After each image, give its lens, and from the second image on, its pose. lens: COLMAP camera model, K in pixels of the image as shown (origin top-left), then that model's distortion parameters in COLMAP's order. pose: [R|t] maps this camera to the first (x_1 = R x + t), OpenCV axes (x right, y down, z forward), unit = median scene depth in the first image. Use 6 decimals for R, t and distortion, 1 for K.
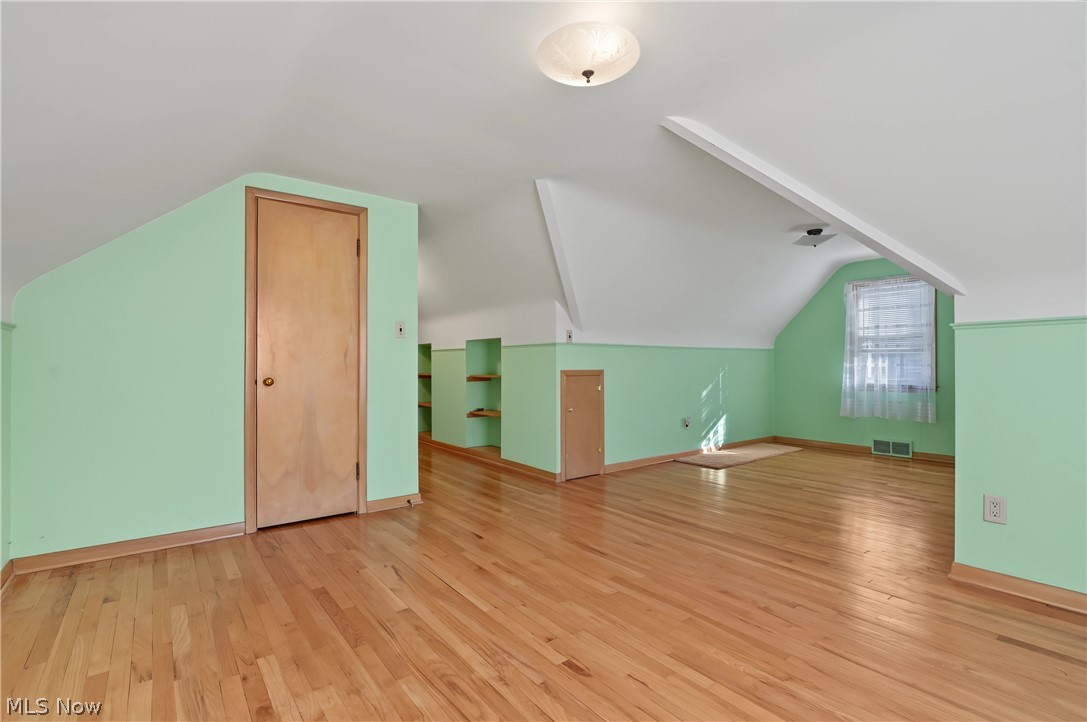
lens RADIAL K [[496.7, 0, 542.5], [0, 496.7, 364.9], [0, 0, 1]] dist [-0.008026, -0.000037]
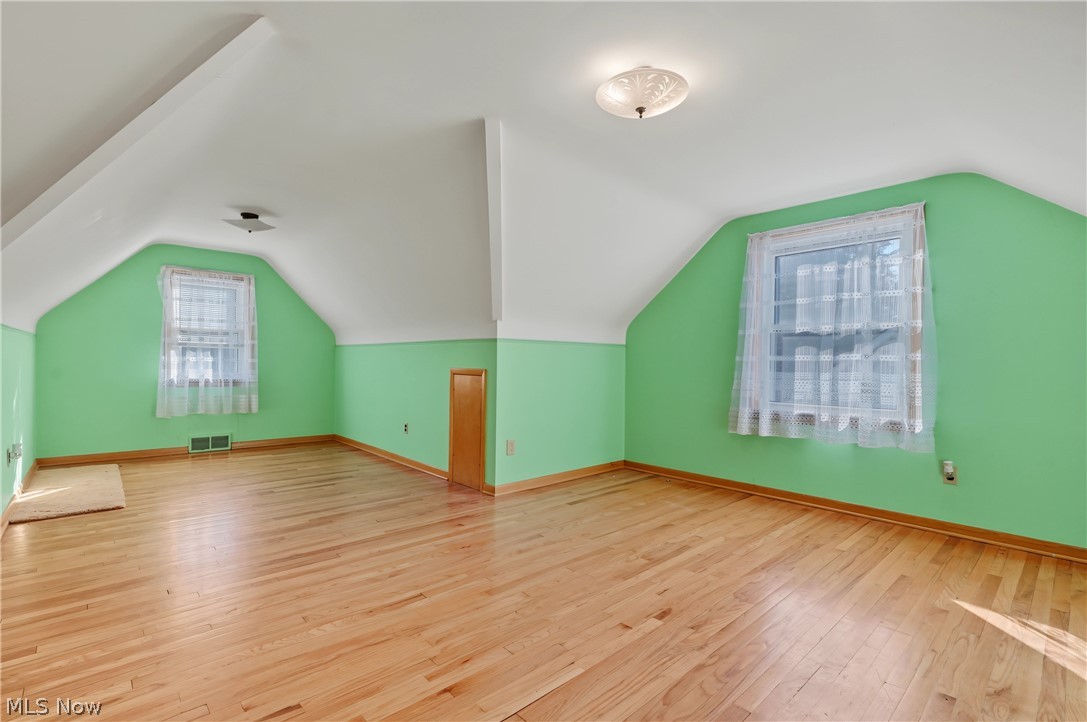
lens RADIAL K [[496.7, 0, 542.5], [0, 496.7, 364.9], [0, 0, 1]] dist [-0.008026, -0.000037]
pose [[-0.074614, -0.004373, 0.997203, -0.355657], [-0.011192, 0.999931, 0.003547, 0.000113], [-0.997150, -0.010897, -0.074658, 0.442984]]
